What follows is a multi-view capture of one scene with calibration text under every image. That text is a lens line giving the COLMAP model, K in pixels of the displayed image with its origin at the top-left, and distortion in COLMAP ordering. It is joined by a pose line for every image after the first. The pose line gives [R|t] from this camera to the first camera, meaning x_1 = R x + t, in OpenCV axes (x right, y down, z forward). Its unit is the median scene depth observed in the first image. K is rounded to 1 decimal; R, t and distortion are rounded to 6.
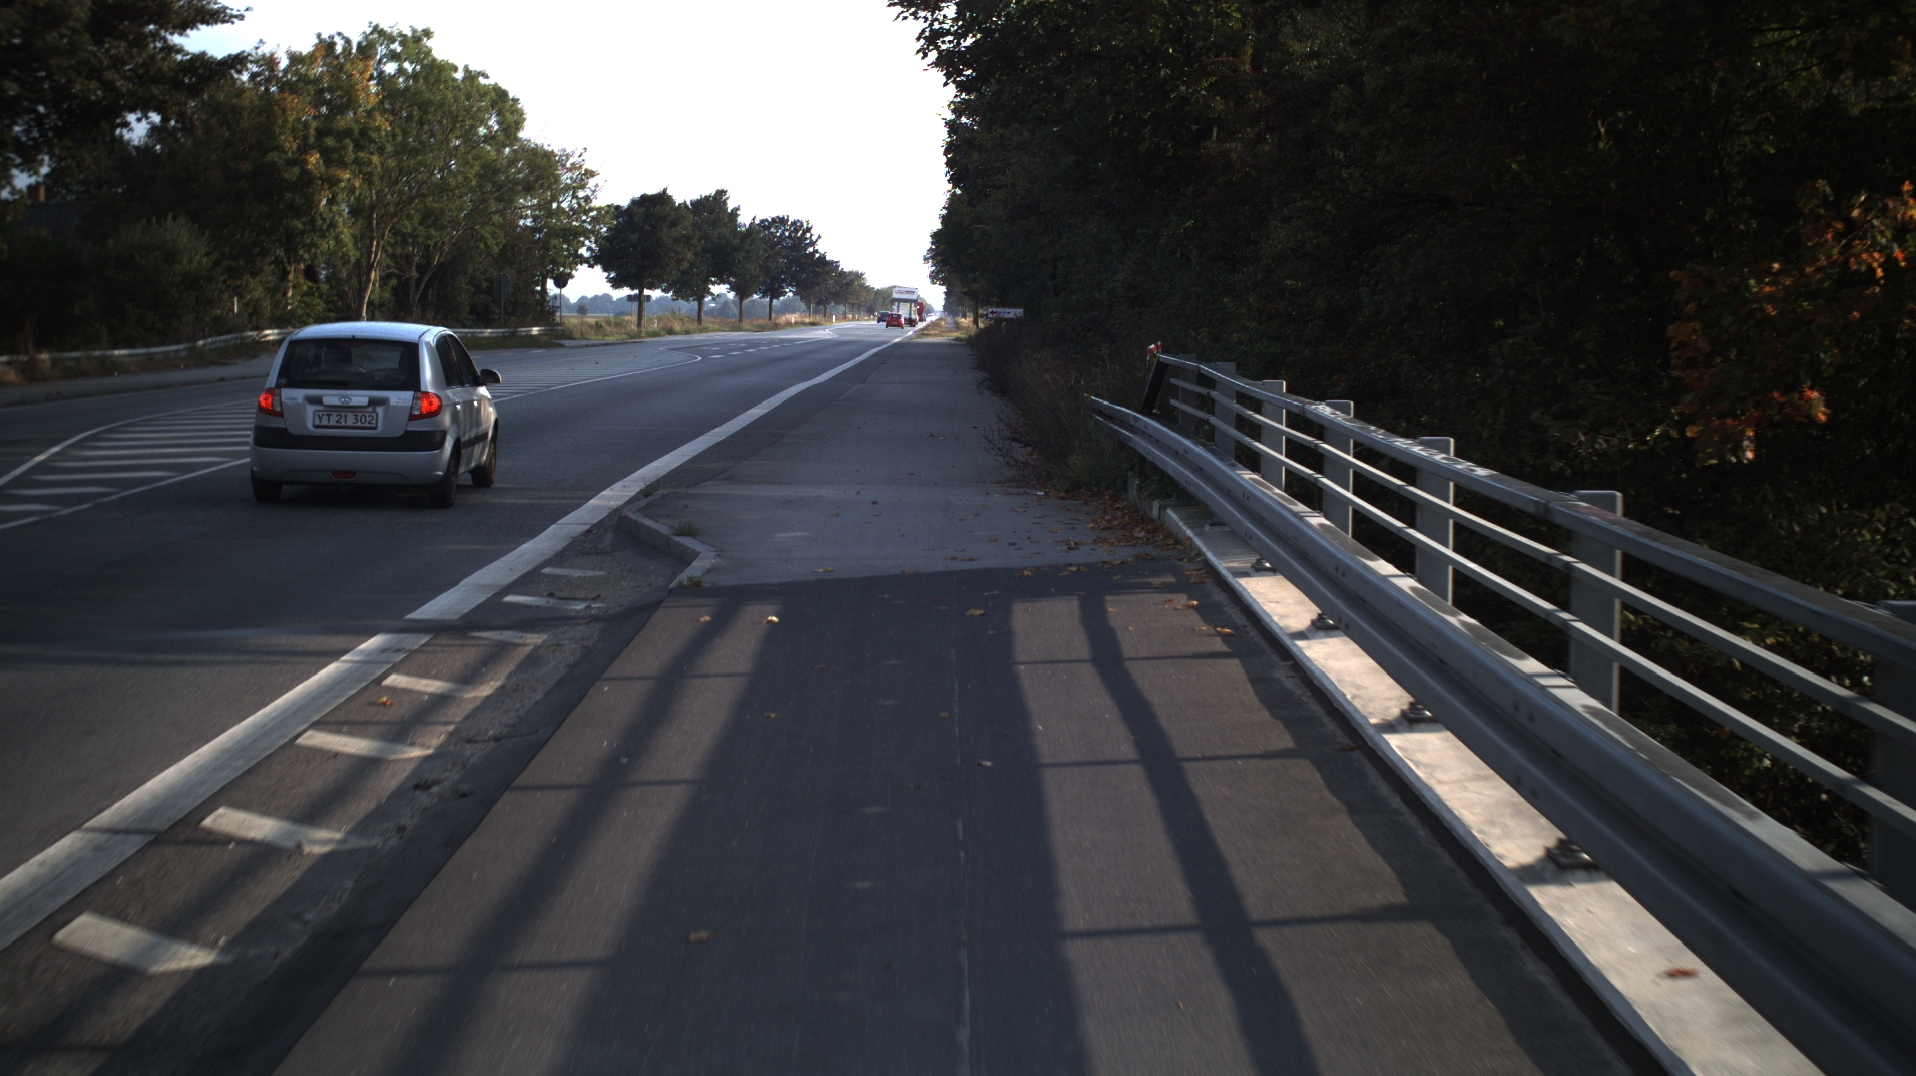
lens RADIAL K [[2044.3, 0, 954.3], [0, 2044.3, 504.9], [0, 0, 1]] dist [-0.105514, 0.001684]
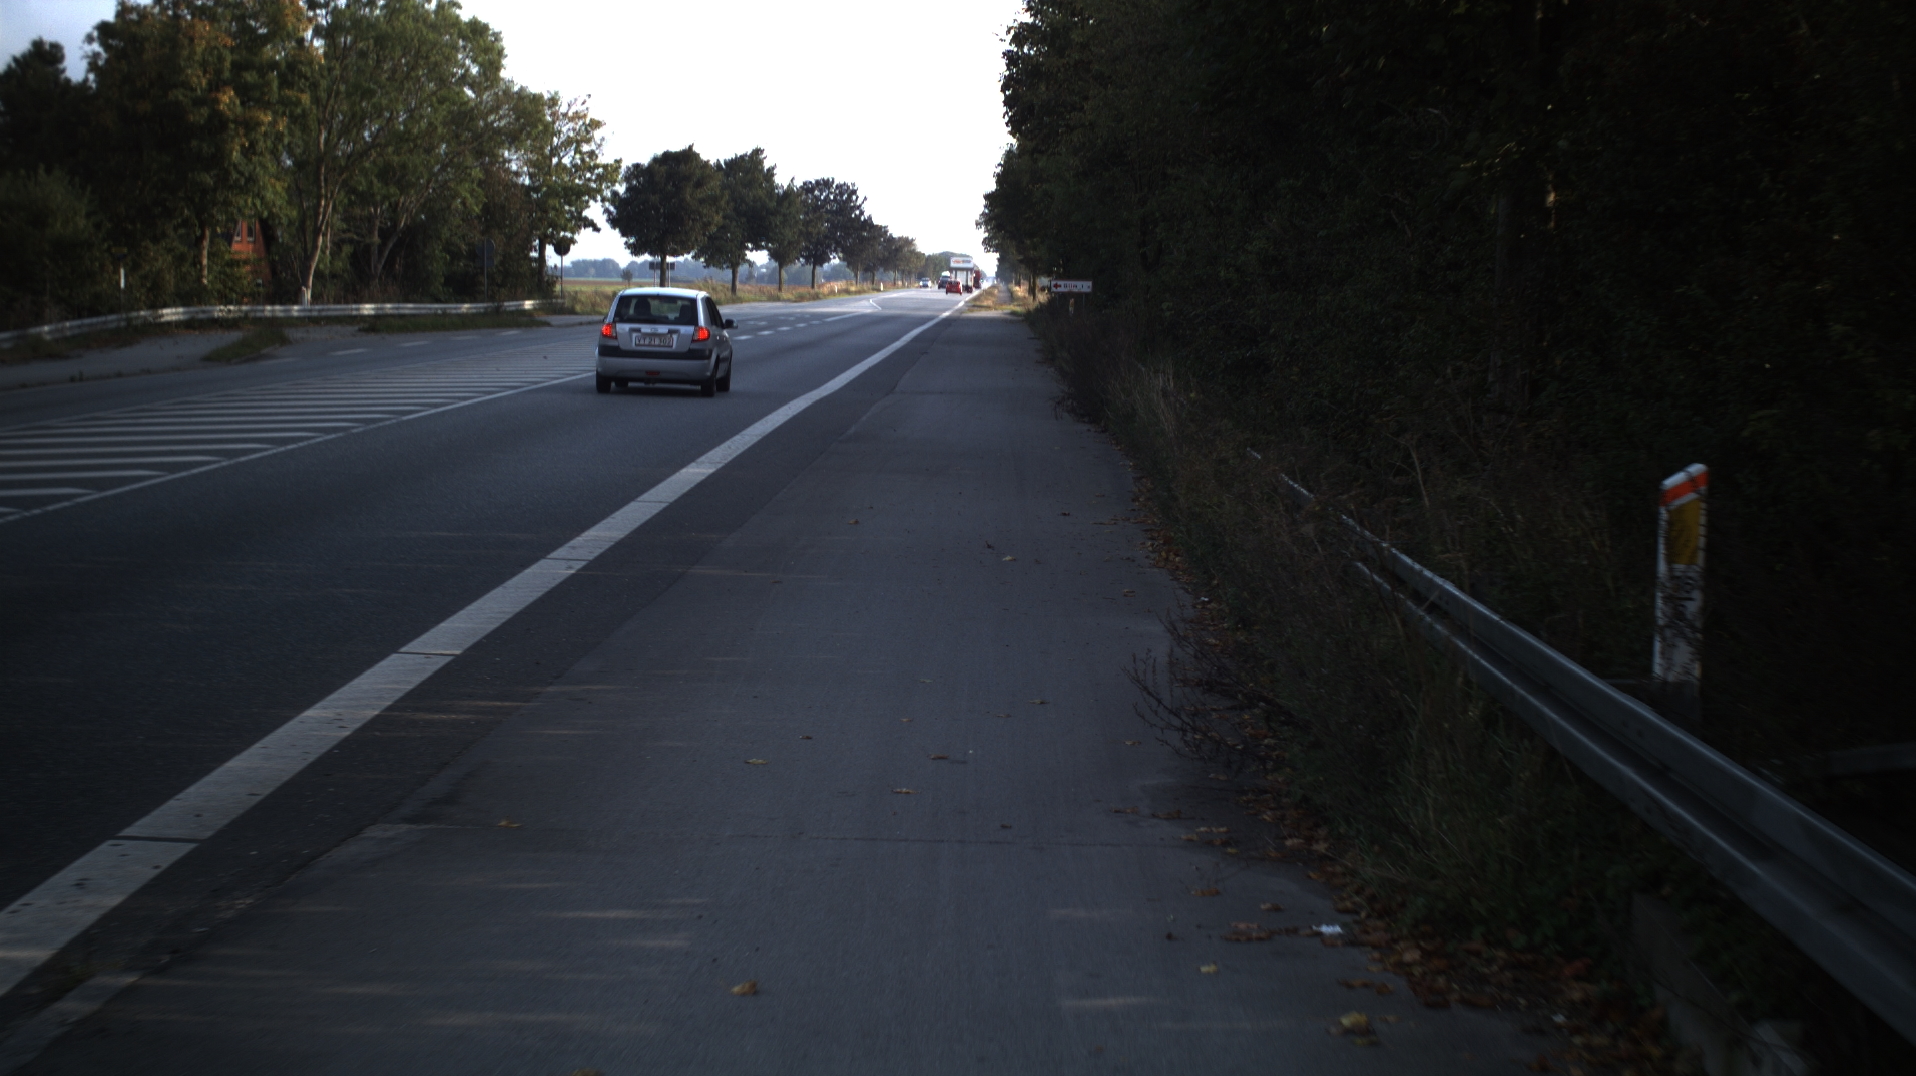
lens RADIAL K [[2046.9, 0, 964.5], [0, 2046.9, 539.7], [0, 0, 1]] dist [-0.097232, -0.002977]
pose [[0.999787, 0.005739, -0.019847, -0.002317], [-0.005078, 0.999435, 0.033212, -0.018006], [0.020026, -0.033104, 0.999251, 0.156598]]
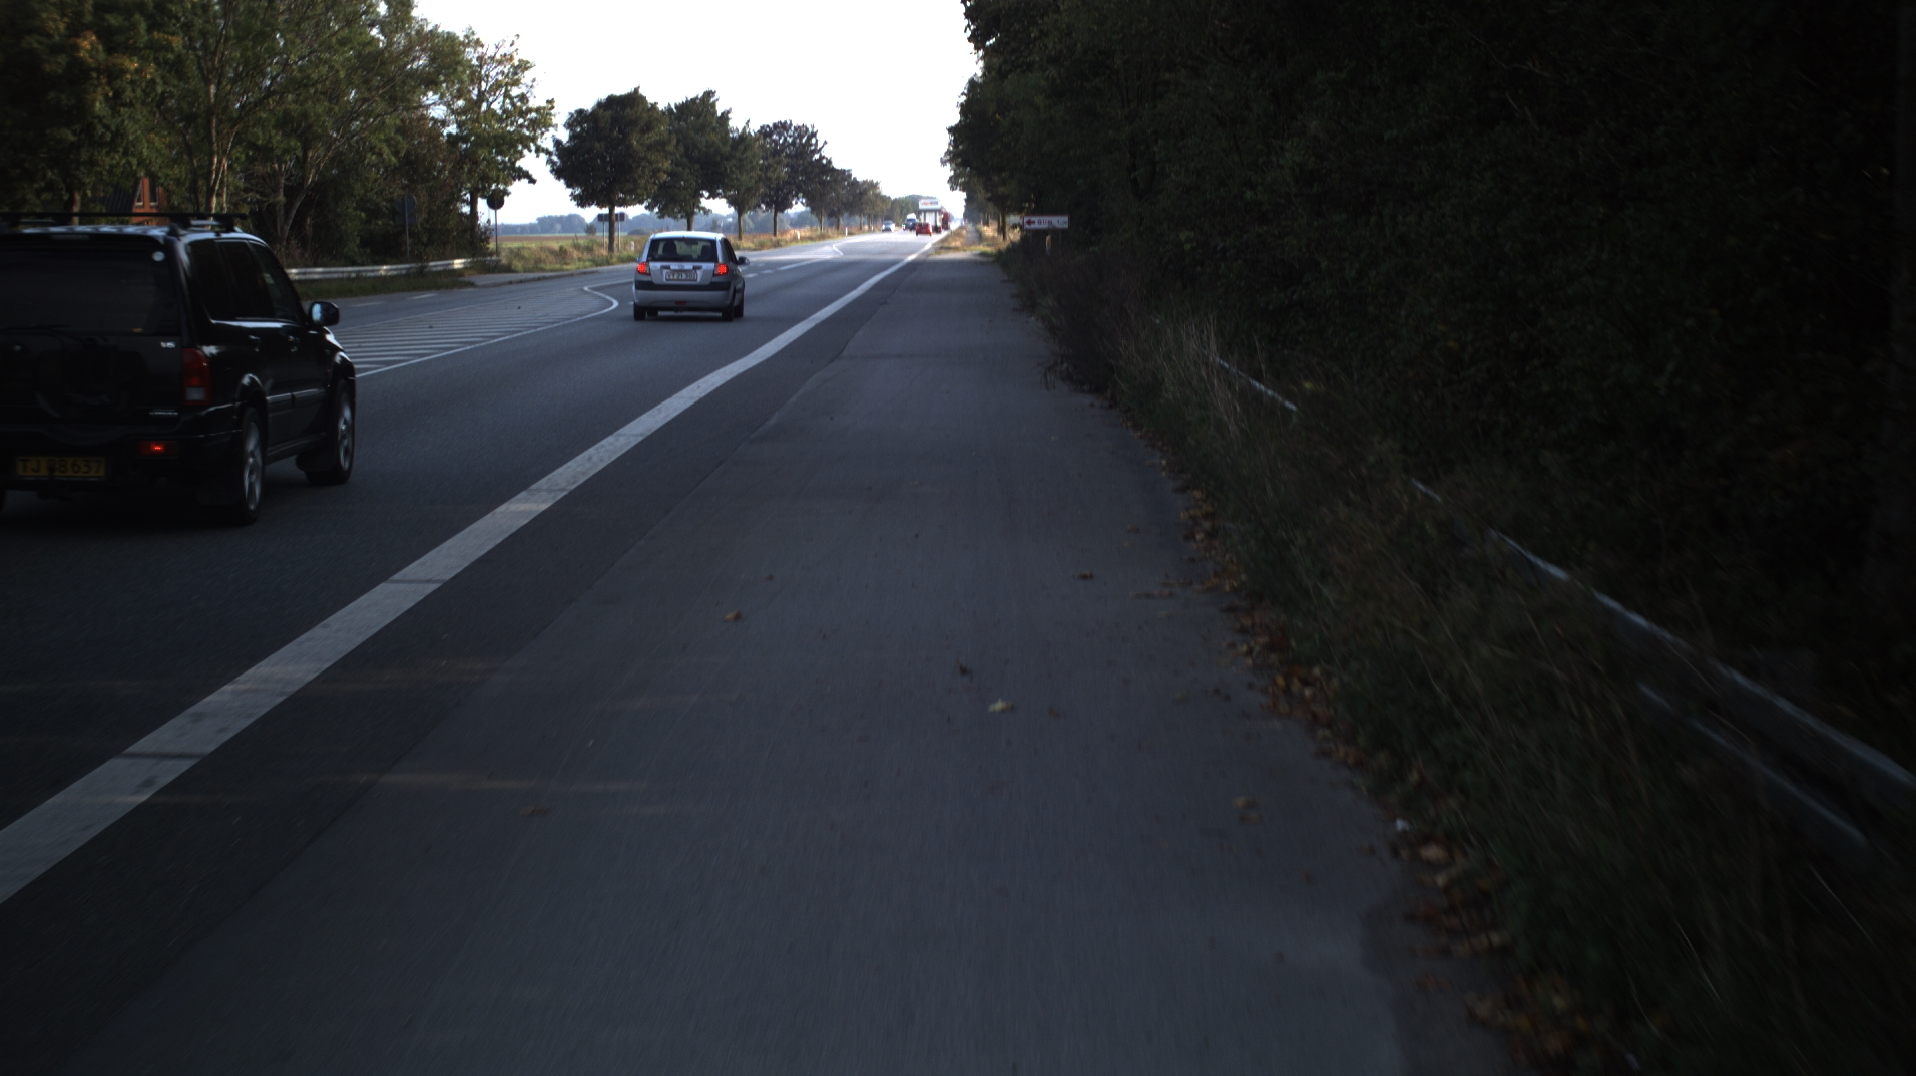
lens RADIAL K [[2046.9, 0, 964.5], [0, 2046.9, 539.7], [0, 0, 1]] dist [-0.097232, -0.002977]
pose [[0.999498, -0.030181, -0.009607, -0.002515], [0.030714, 0.997648, 0.061271, -0.023789], [0.007736, -0.061536, 0.998075, 0.232354]]
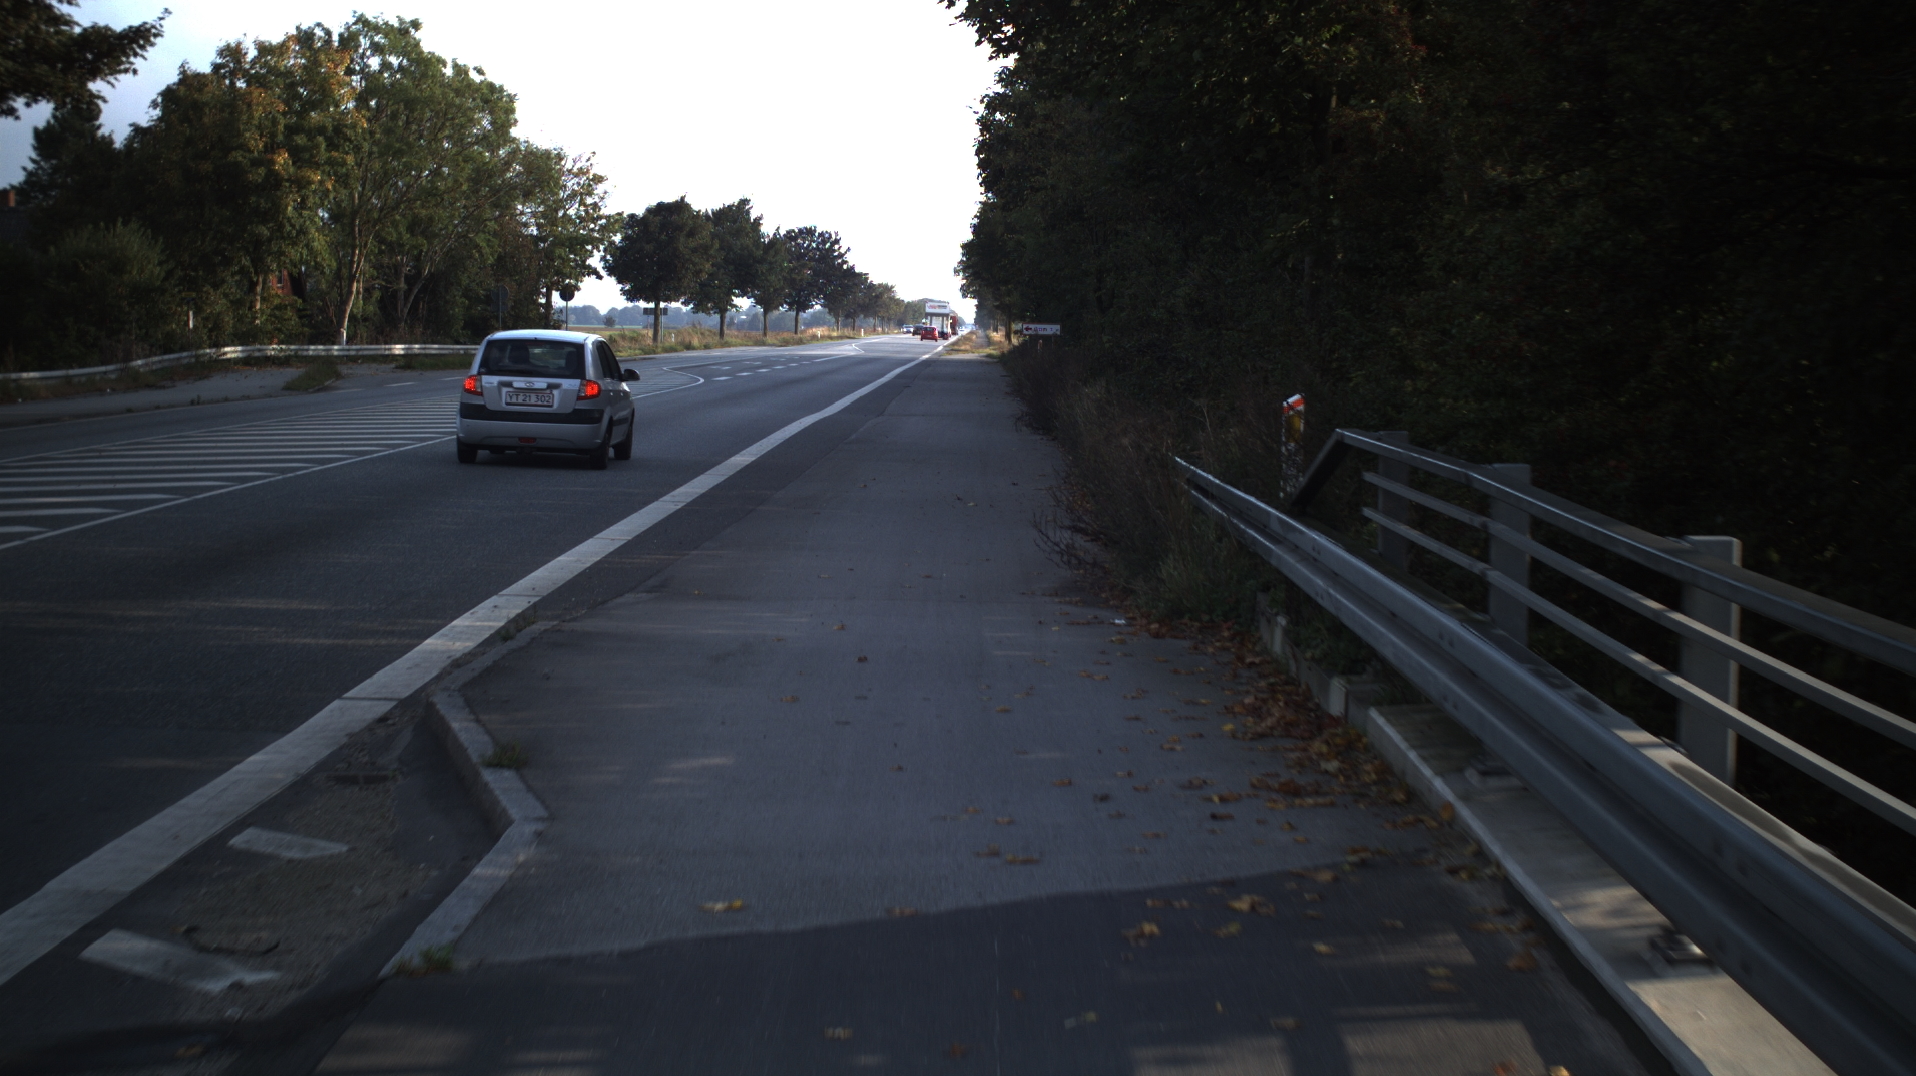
lens RADIAL K [[2046.9, 0, 964.5], [0, 2046.9, 539.7], [0, 0, 1]] dist [-0.097232, -0.002977]
pose [[0.999943, 0.004248, -0.009758, -0.000458], [-0.004145, 0.999936, 0.010529, -0.008976], [0.009802, -0.010488, 0.999897, 0.077368]]
